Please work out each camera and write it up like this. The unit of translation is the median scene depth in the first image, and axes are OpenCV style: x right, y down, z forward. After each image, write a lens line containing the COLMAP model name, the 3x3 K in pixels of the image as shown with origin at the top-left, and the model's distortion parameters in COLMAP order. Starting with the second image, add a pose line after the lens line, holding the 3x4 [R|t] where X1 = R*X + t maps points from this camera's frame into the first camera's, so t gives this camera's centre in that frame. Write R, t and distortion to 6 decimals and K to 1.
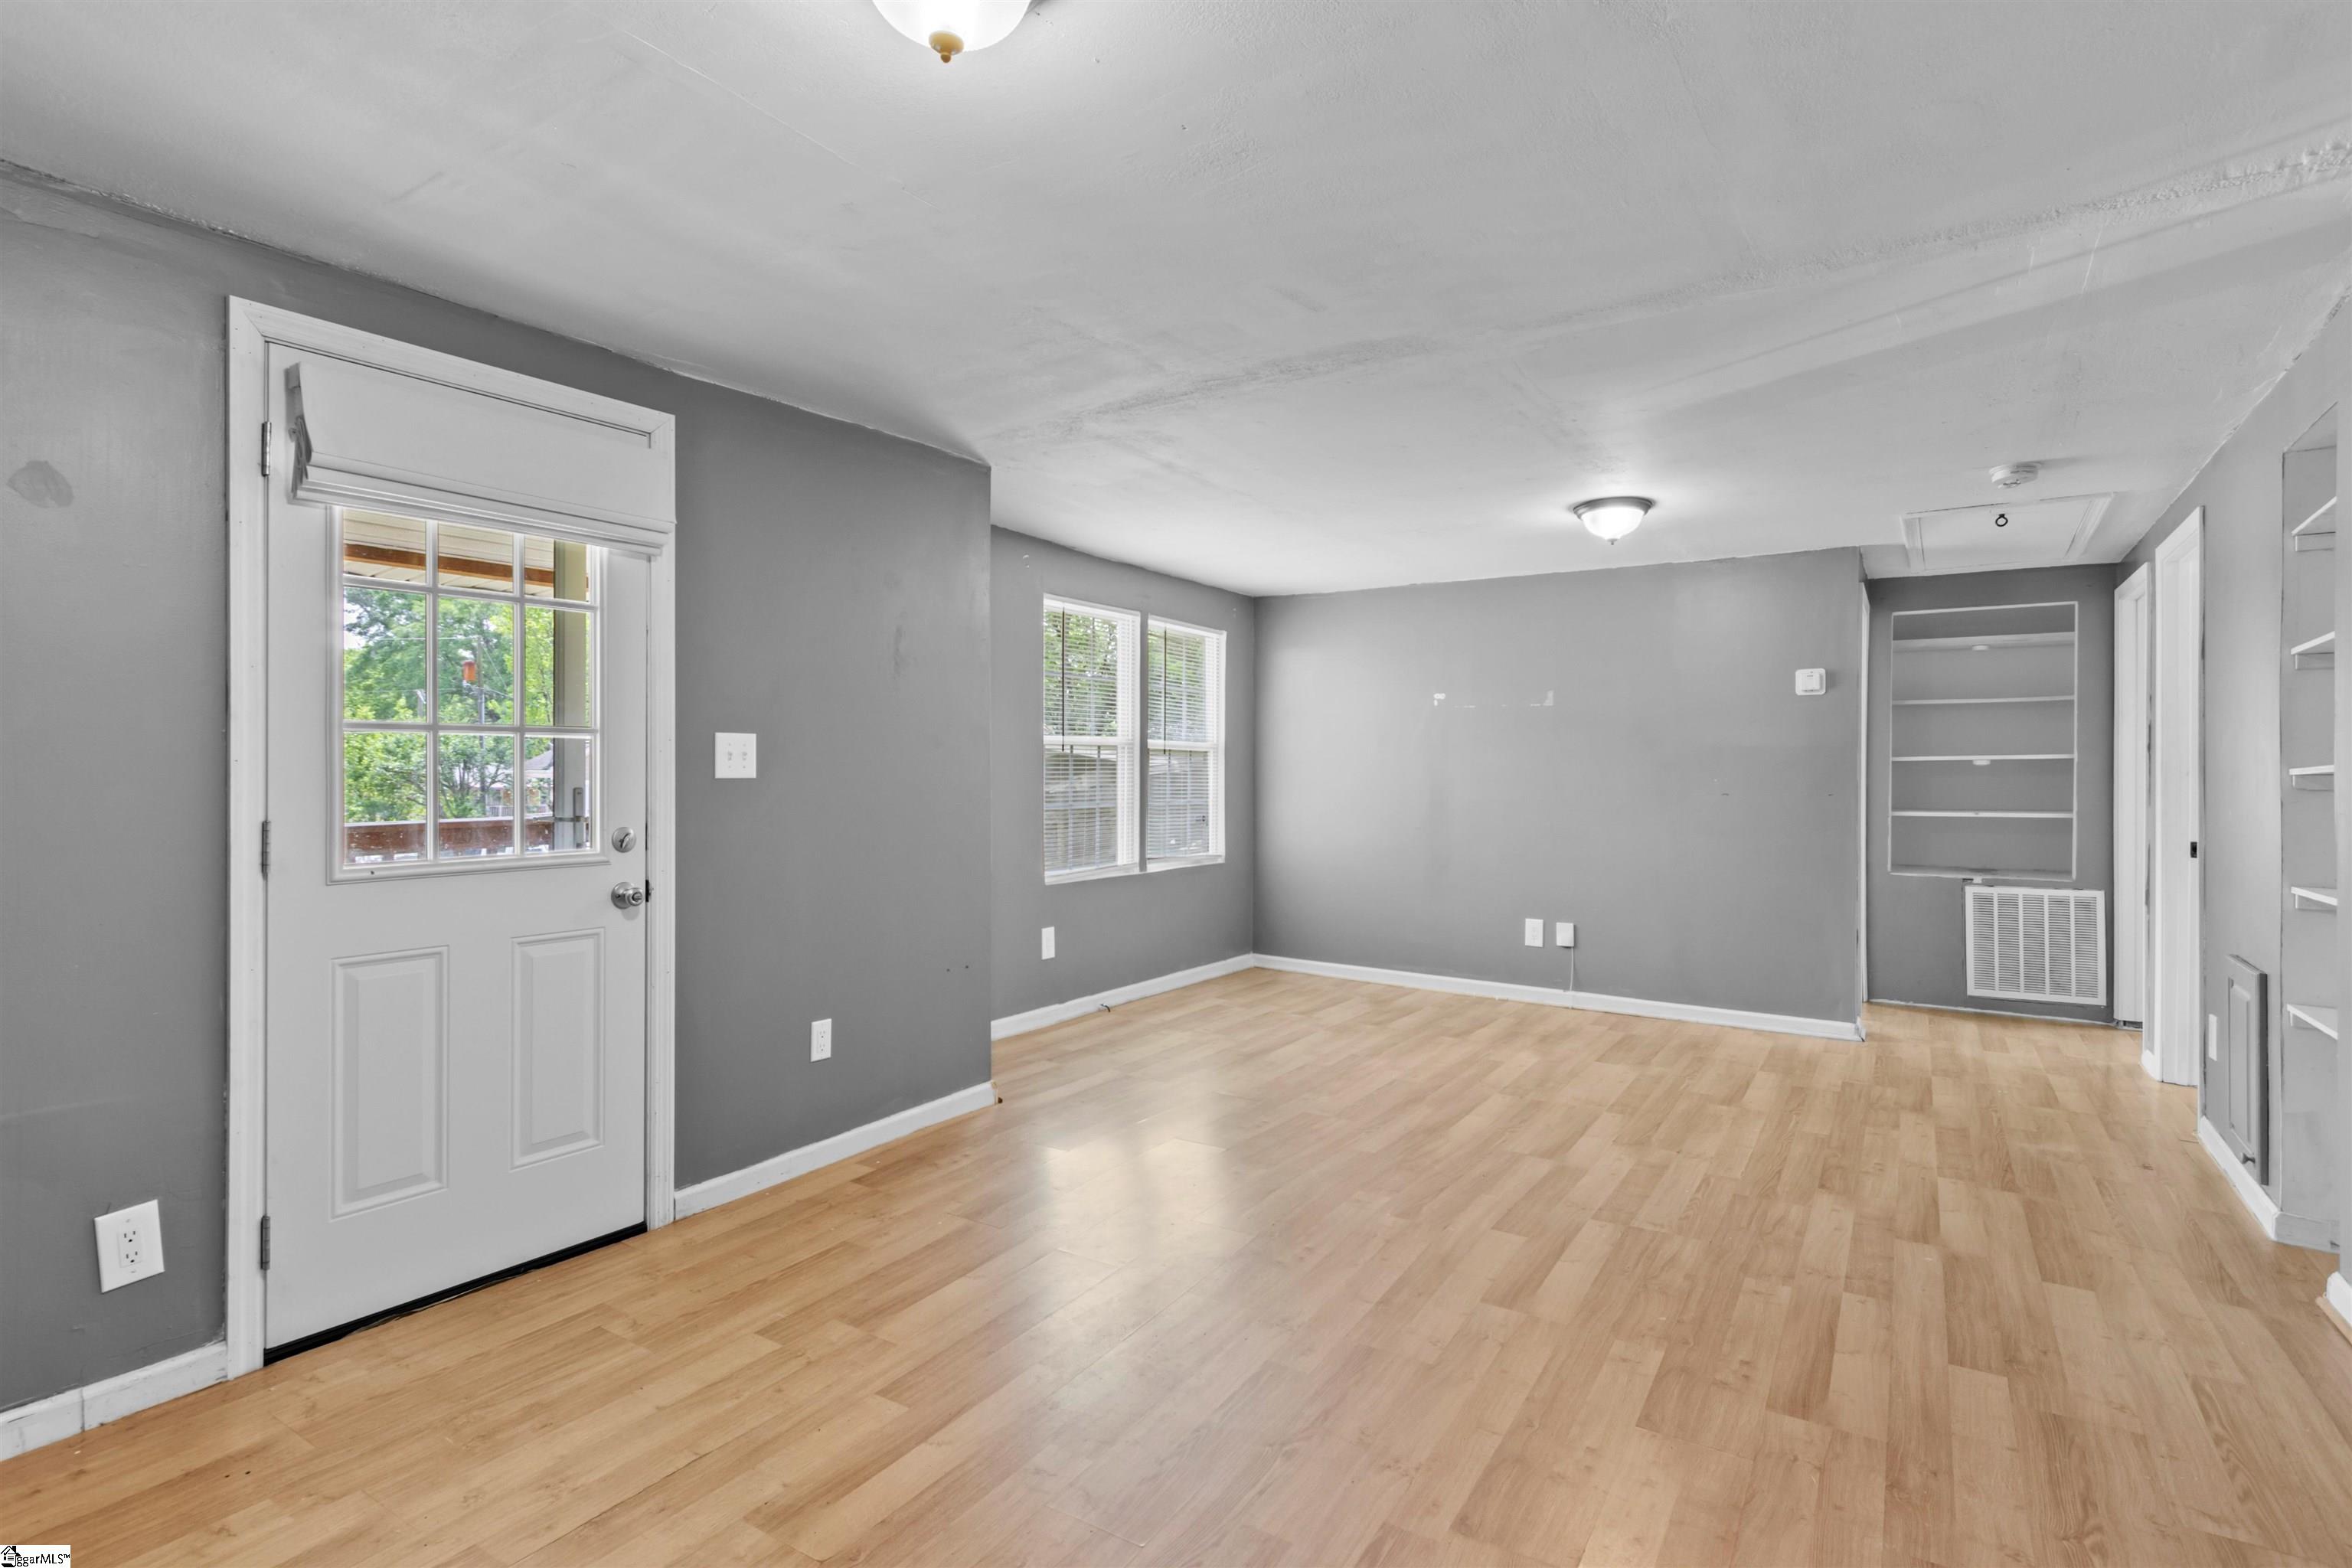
lens RADIAL K [[1168.1, 0, 1169.6], [0, 1168.1, 765.0], [0, 0, 1]] dist [0.004808, -0.000422]
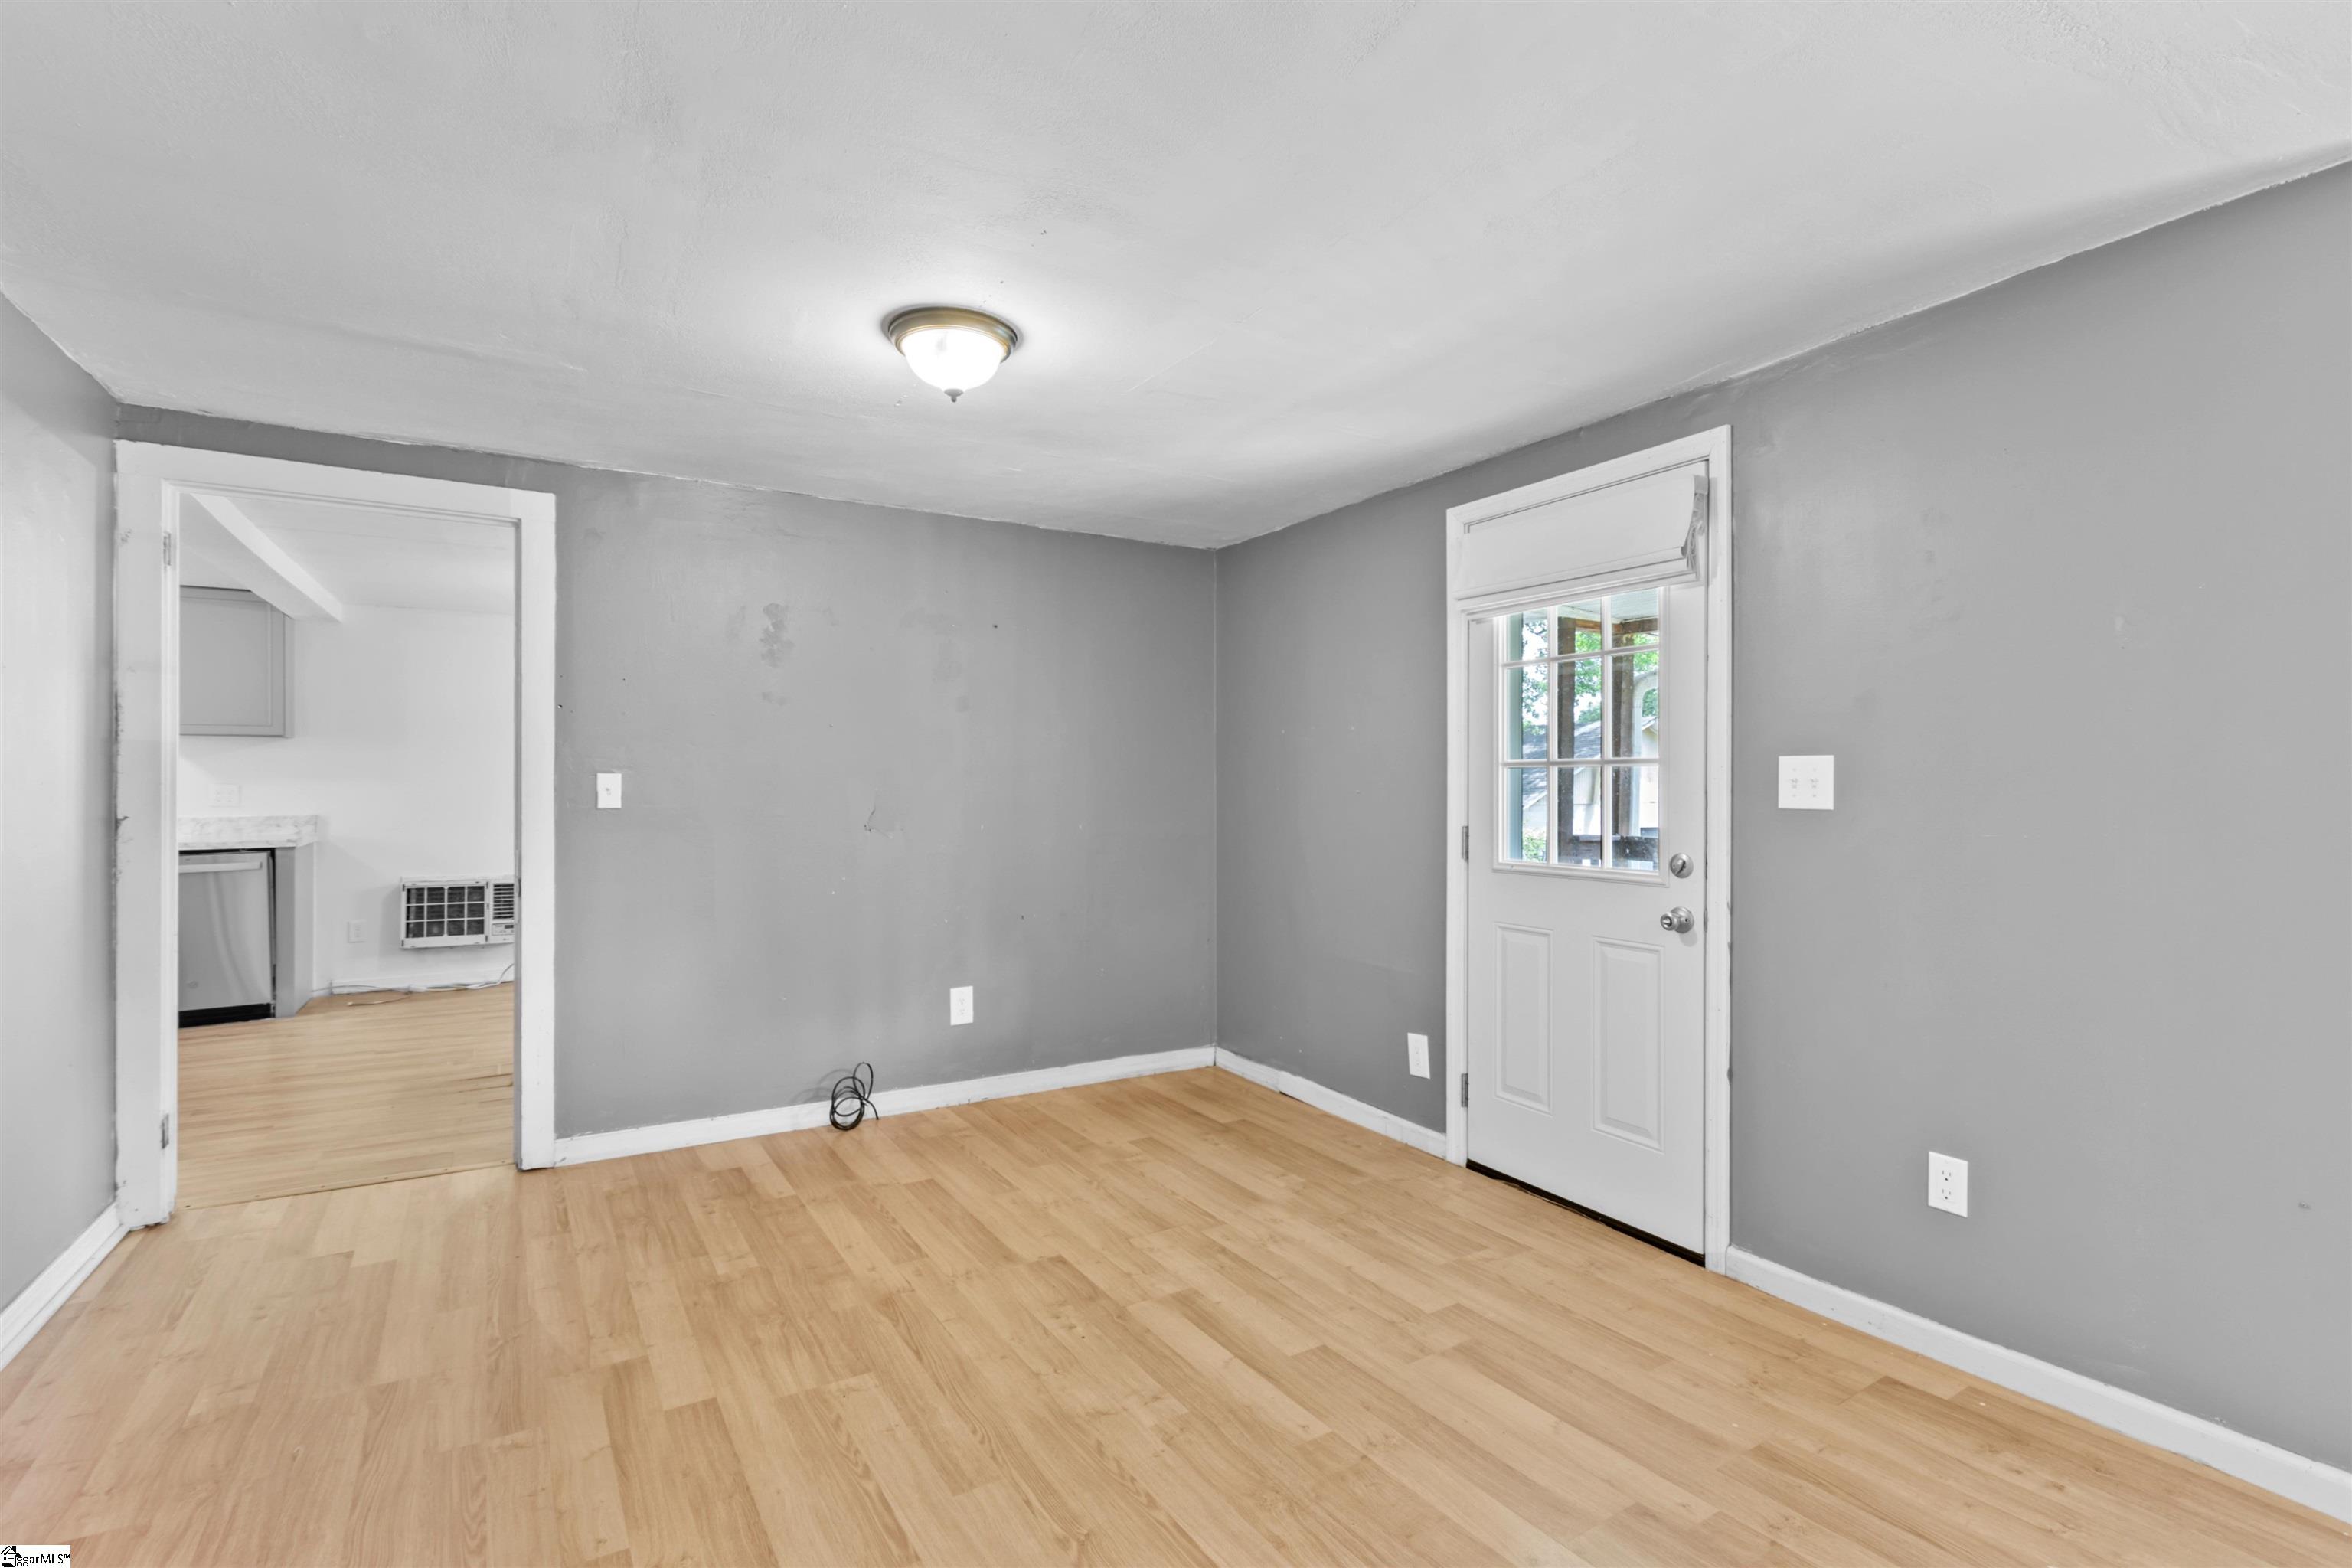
lens RADIAL K [[1081.4, 0, 1164.9], [0, 1081.4, 786.2], [0, 0, 1]] dist [0.004125, 0.000602]
pose [[-0.430303, -0.003107, -0.902679, 0.560001], [-0.004717, 0.999988, -0.001193, -0.002269], [0.902672, 0.003745, -0.430313, 0.959423]]
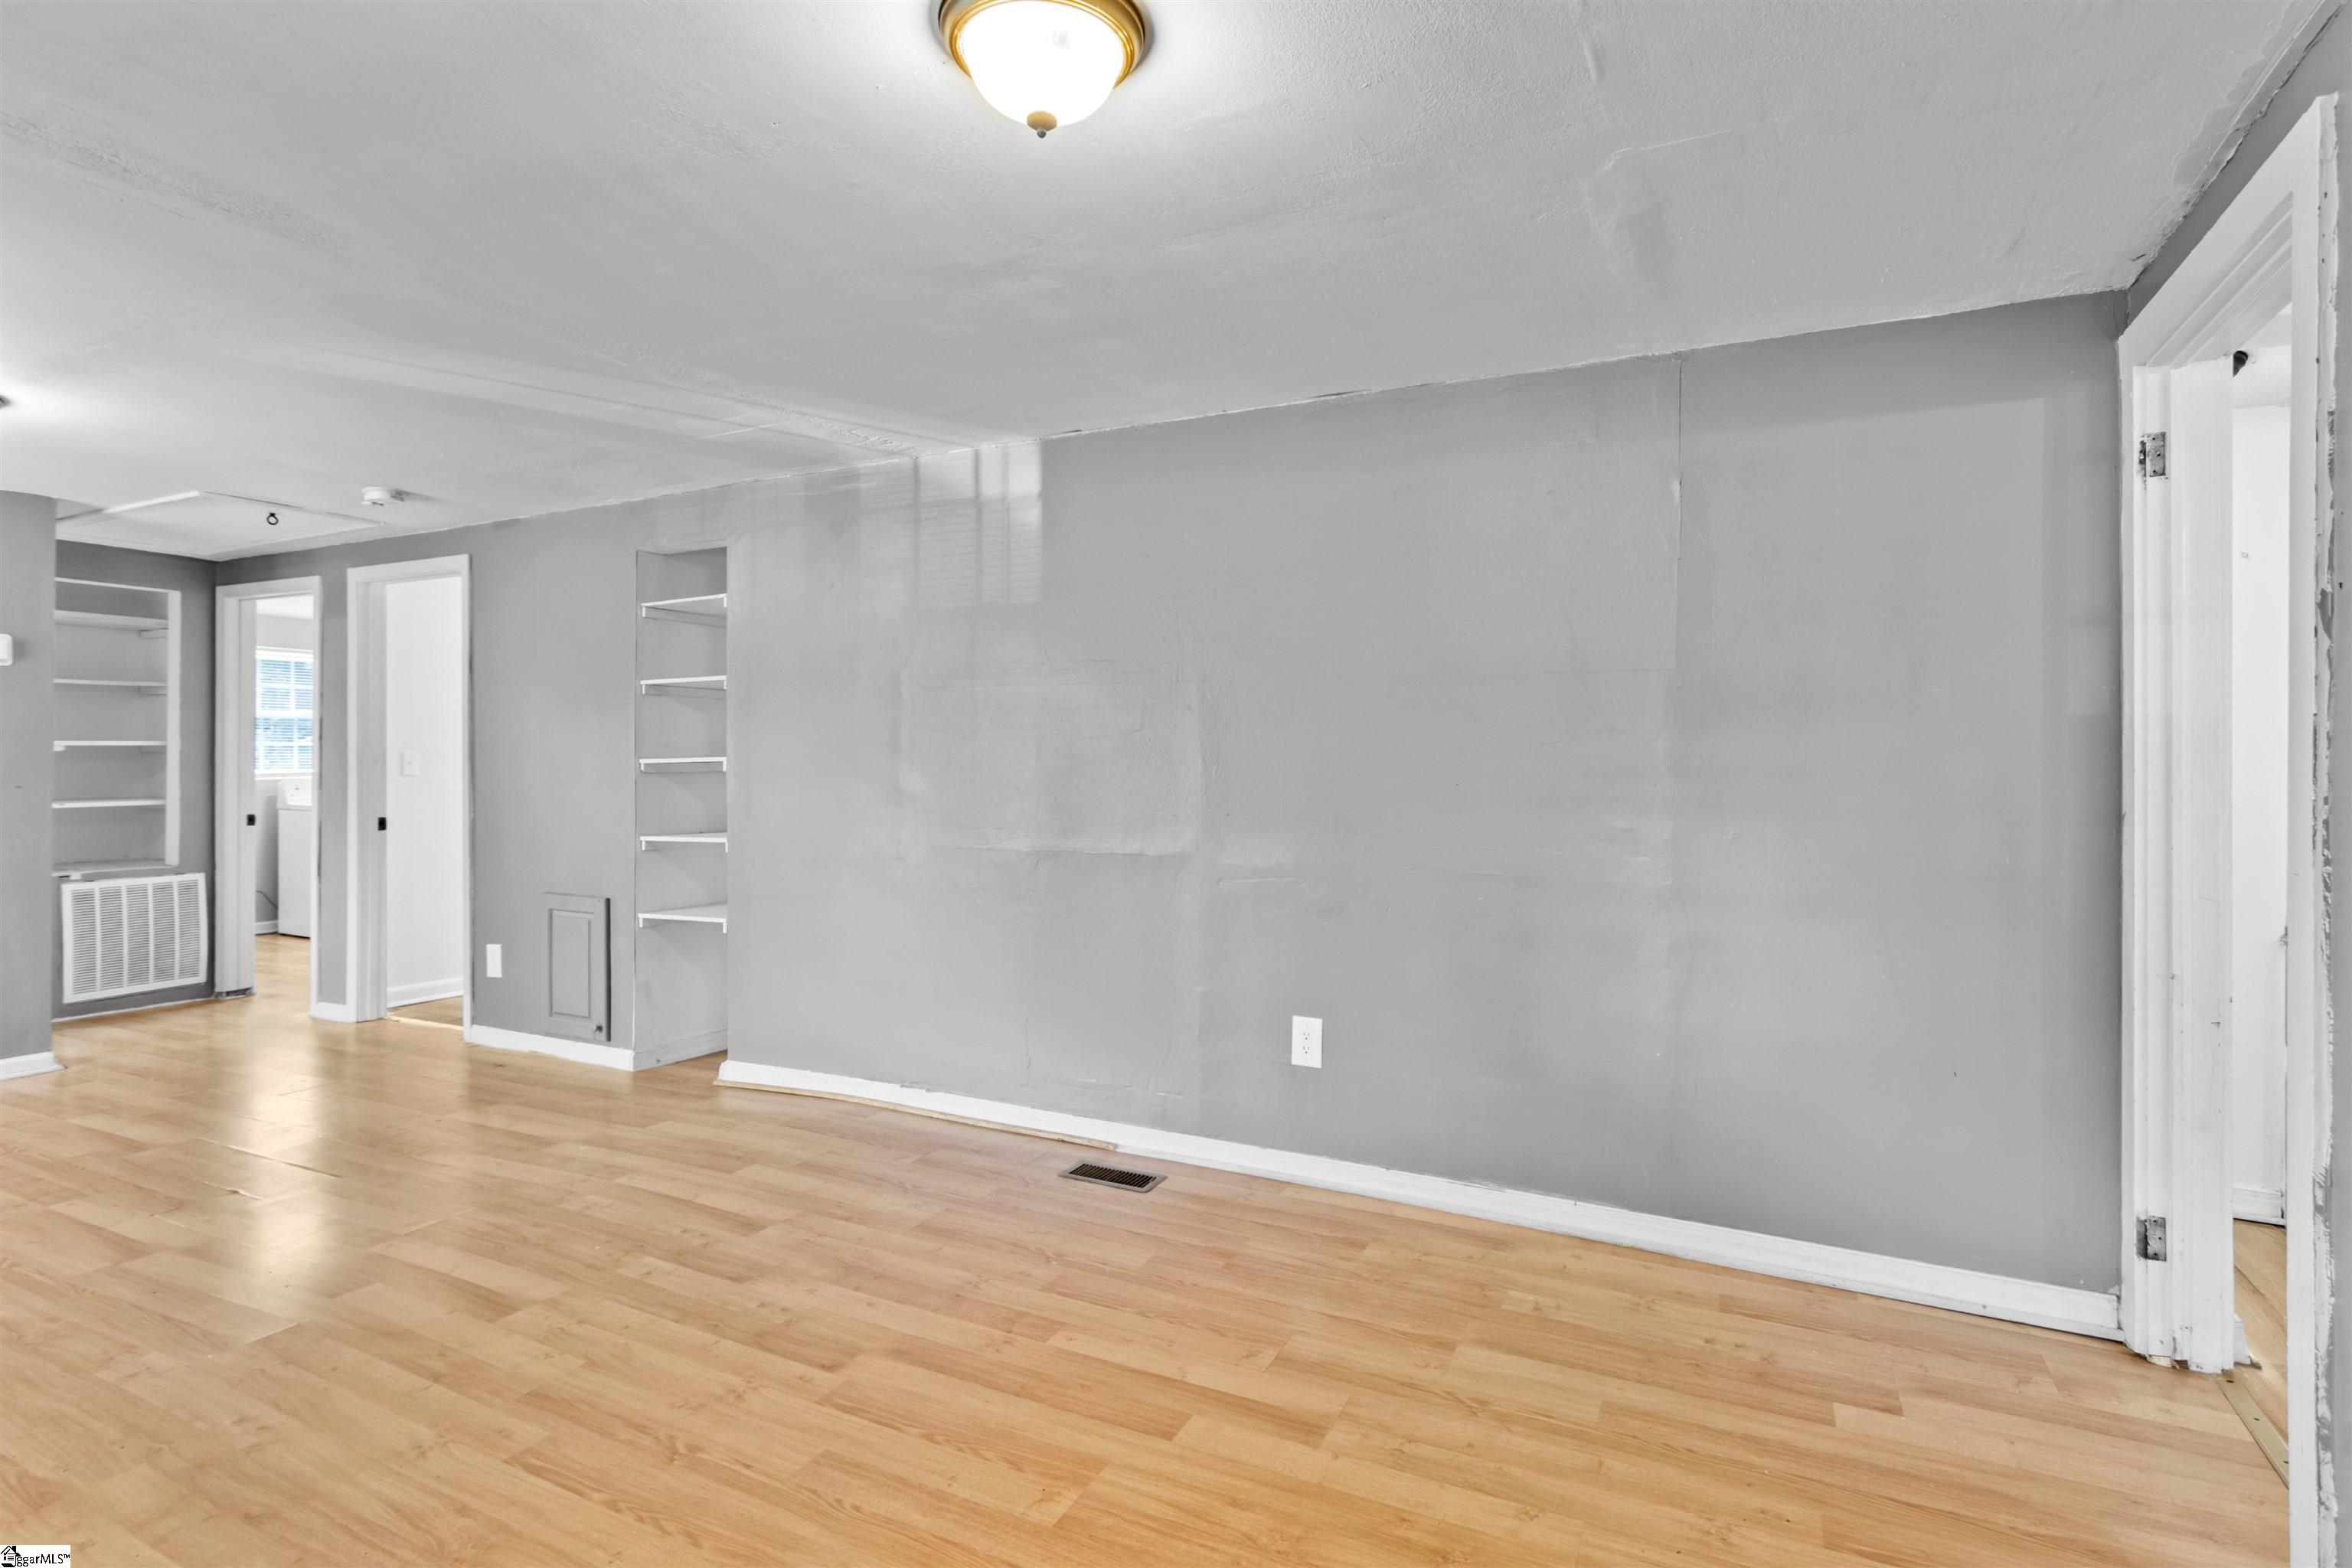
lens RADIAL K [[1176.0, 0, 1175.2], [0, 1176.0, 763.7], [0, 0, 1]] dist [0.002798, -0.001746]
pose [[-0.114175, -0.005923, 0.993443, -0.630727], [-0.008496, 0.999951, 0.004985, -0.004328], [-0.993424, -0.007871, -0.114220, 0.474122]]
